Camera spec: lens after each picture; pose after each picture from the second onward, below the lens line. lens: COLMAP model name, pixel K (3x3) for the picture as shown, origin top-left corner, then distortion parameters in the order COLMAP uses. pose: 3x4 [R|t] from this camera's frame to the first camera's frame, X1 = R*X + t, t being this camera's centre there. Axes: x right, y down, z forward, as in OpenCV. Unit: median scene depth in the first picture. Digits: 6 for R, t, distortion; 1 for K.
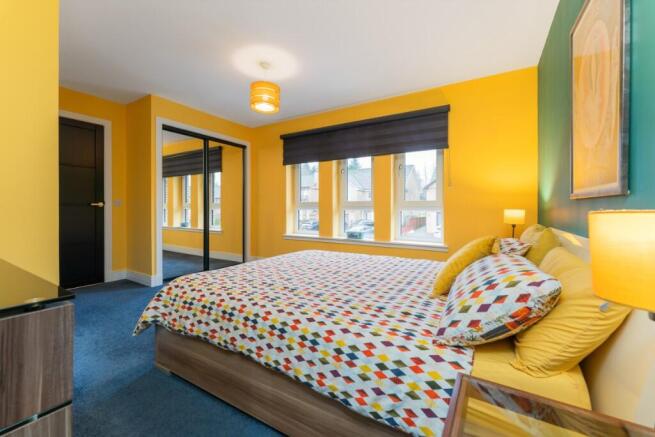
lens RADIAL K [[269.9, 0, 326.9], [0, 269.9, 213.7], [0, 0, 1]] dist [0.011908, 0.000048]
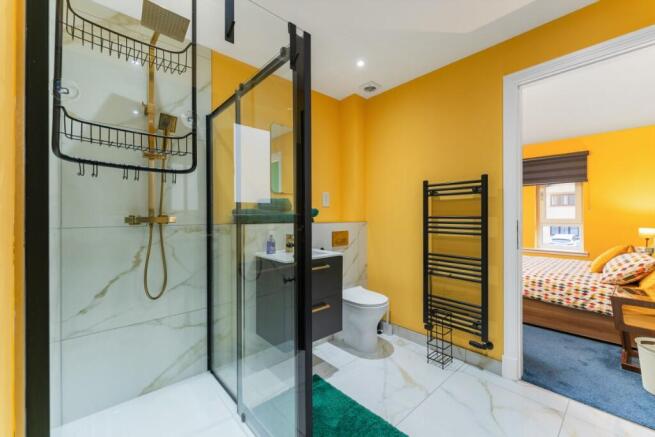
lens RADIAL K [[269.9, 0, 336.9], [0, 269.9, 220.6], [0, 0, 1]] dist [0.011908, 0.000048]
pose [[0.962275, -0.007797, -0.271967, -0.729734], [0.005060, 0.999929, -0.010765, -0.065835], [0.272032, 0.008983, 0.962246, -1.229551]]
